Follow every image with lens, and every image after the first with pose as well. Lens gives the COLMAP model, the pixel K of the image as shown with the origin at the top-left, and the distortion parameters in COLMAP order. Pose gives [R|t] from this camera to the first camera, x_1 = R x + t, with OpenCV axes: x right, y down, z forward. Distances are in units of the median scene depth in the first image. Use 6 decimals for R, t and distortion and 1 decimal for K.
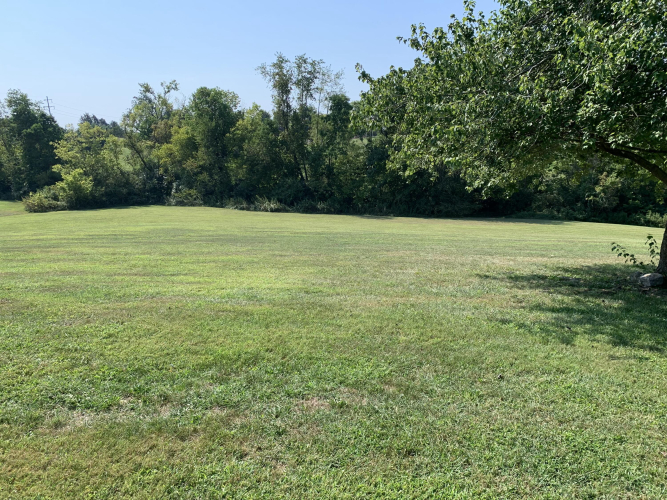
lens RADIAL K [[522.0, 0, 333.5], [0, 522.0, 250.0], [0, 0, 1]] dist [0.077707, -0.158843]
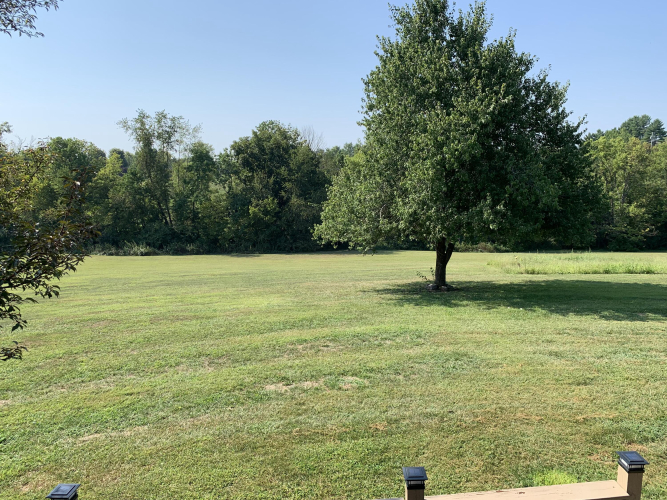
lens RADIAL K [[522.0, 0, 333.5], [0, 522.0, 250.0], [0, 0, 1]] dist [0.077707, -0.158843]
pose [[0.953632, -0.053912, 0.296107, -0.060891], [0.071841, 0.996162, -0.050001, -0.002504], [-0.292275, 0.068956, 0.953845, -0.134655]]
